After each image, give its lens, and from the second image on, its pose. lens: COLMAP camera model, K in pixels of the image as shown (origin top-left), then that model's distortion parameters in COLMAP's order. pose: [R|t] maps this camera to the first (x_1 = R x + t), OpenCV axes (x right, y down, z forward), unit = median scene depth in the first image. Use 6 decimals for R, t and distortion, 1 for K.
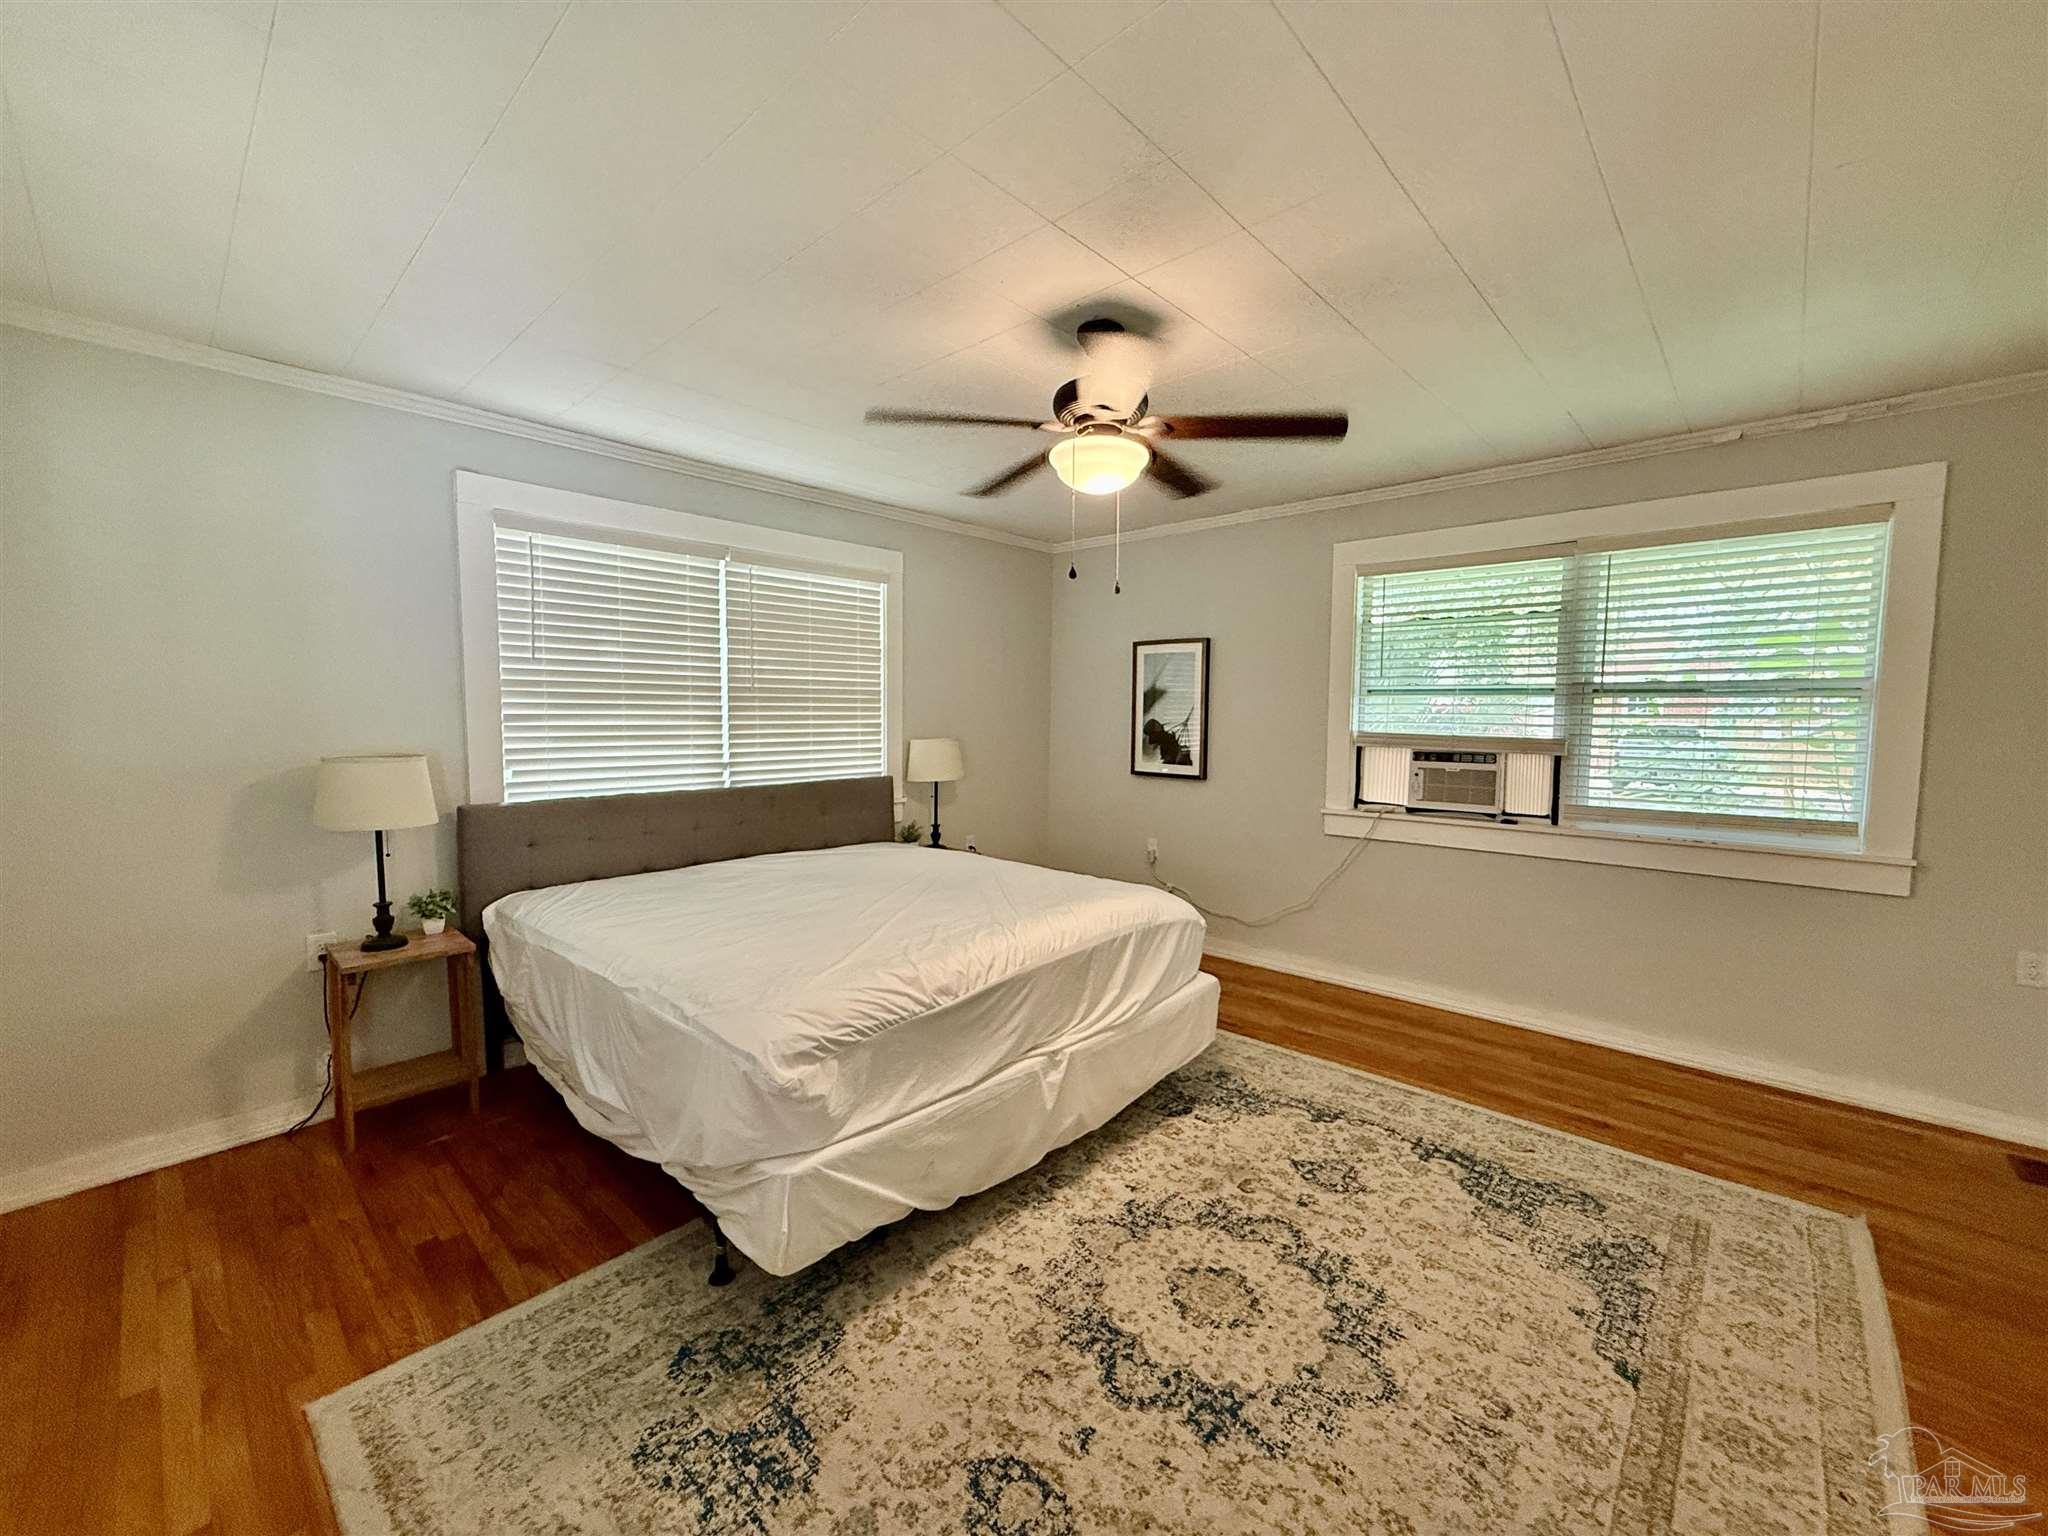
lens RADIAL K [[816.8, 0, 1021.5], [0, 816.8, 767.2], [0, 0, 1]] dist [-0.000667, 0.000442]
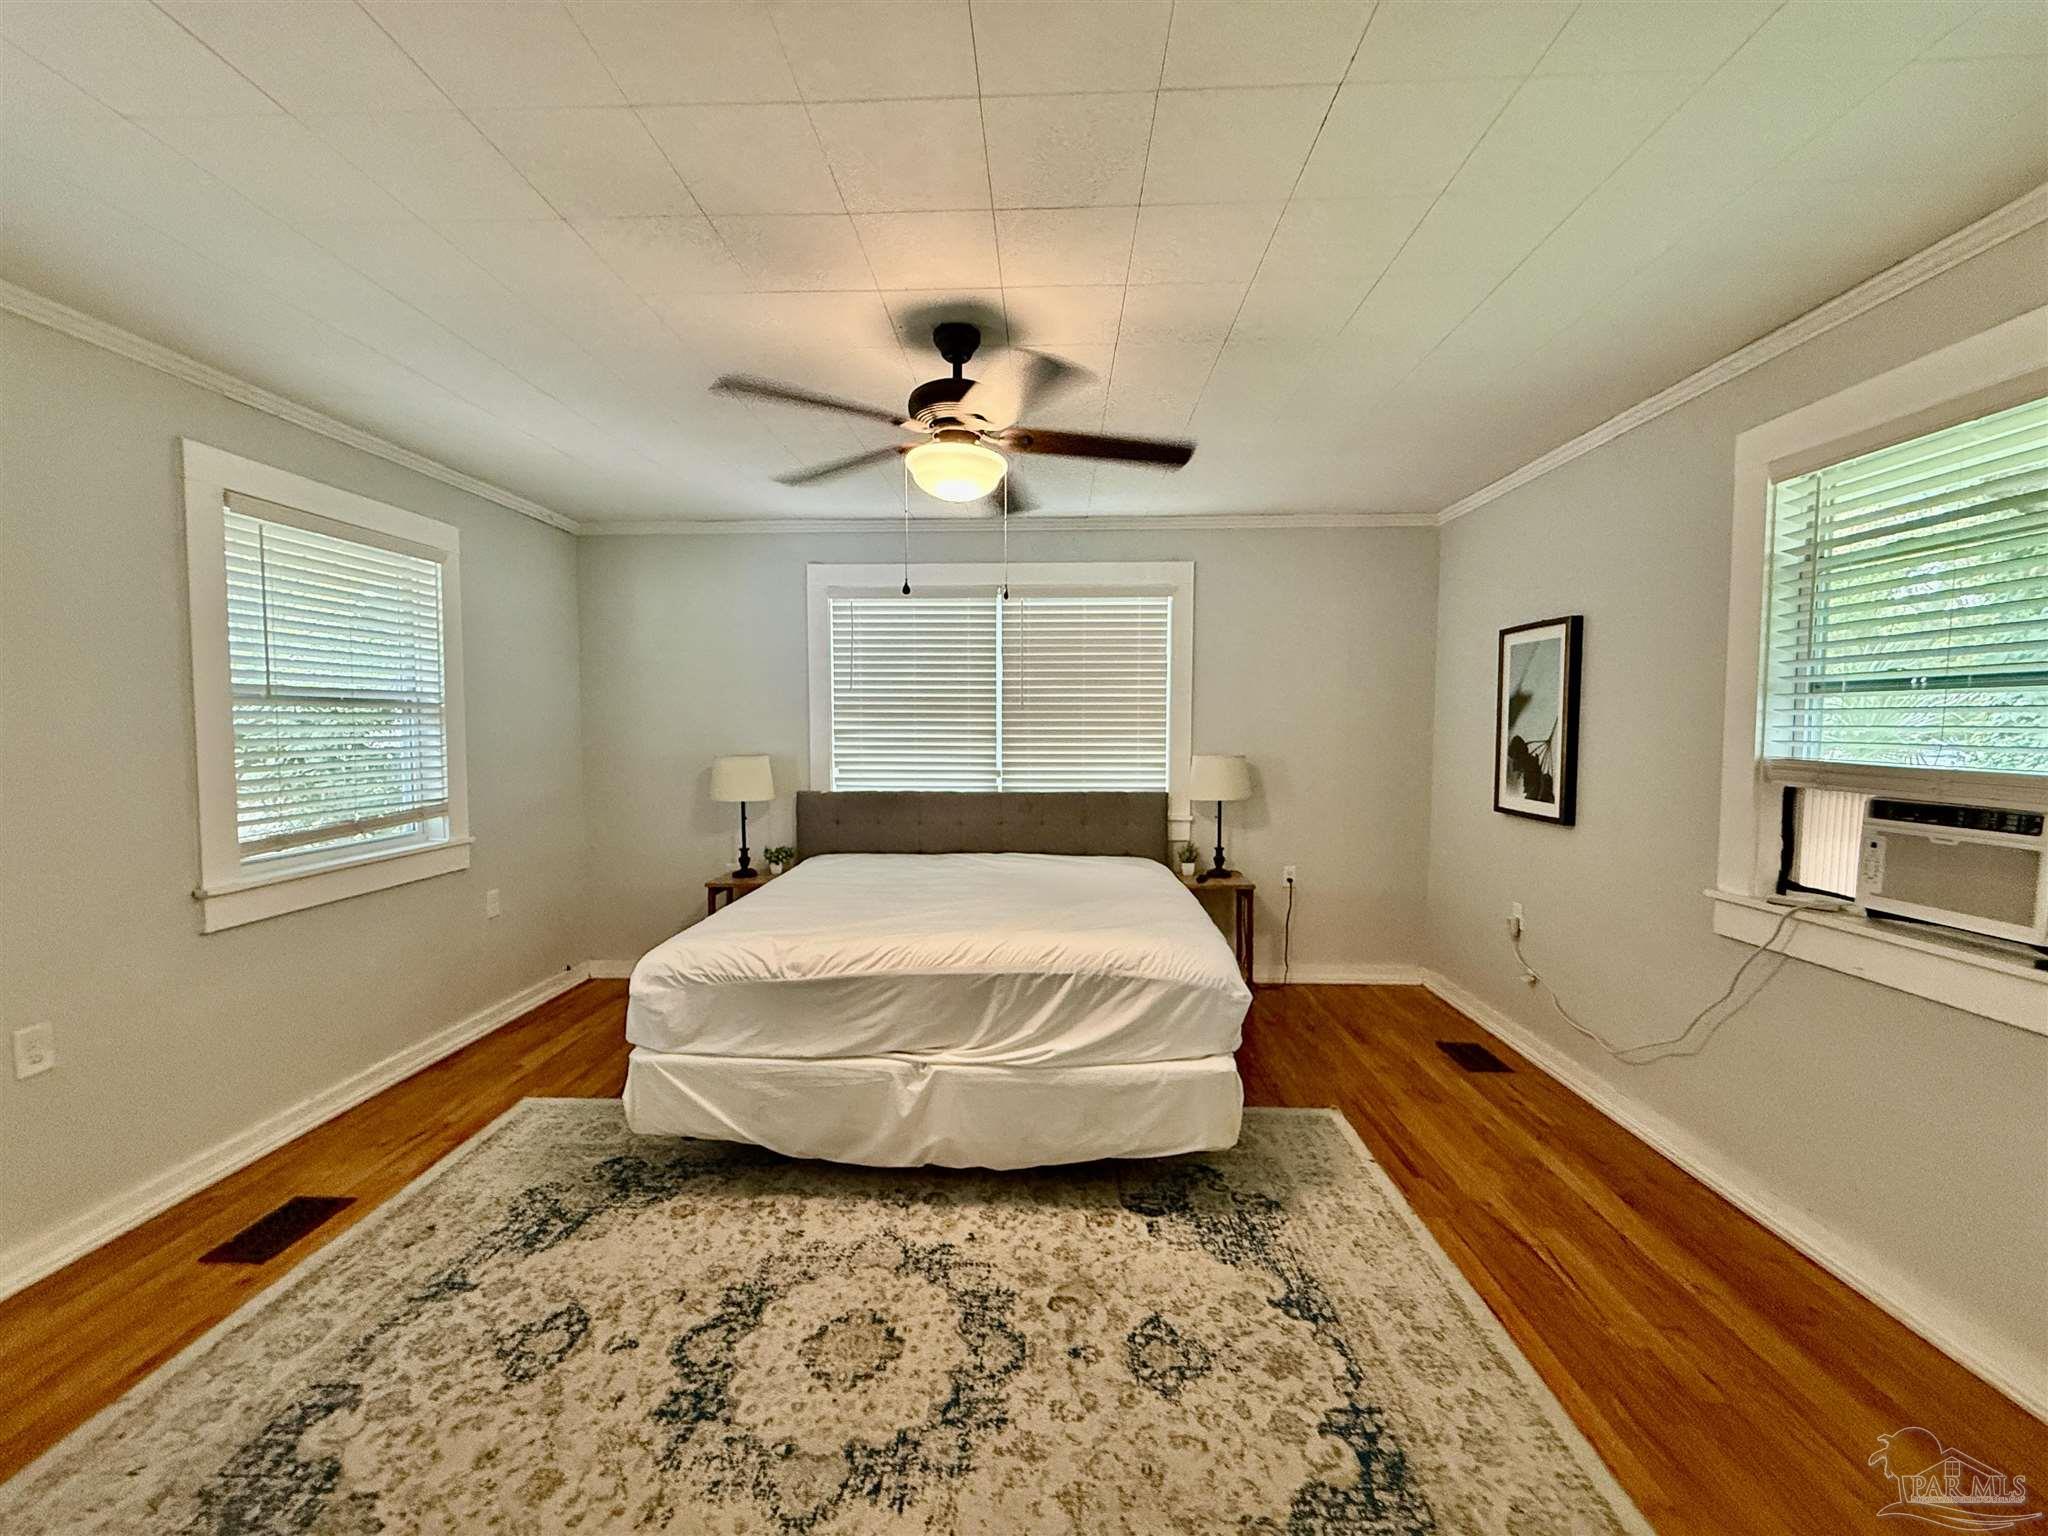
lens RADIAL K [[816.8, 0, 1021.5], [0, 816.8, 767.2], [0, 0, 1]] dist [-0.000667, 0.000442]
pose [[0.652133, 0.034512, -0.757319, 0.698574], [-0.049317, 0.998779, 0.003048, -0.020027], [0.756499, 0.035361, 0.653038, 0.340465]]
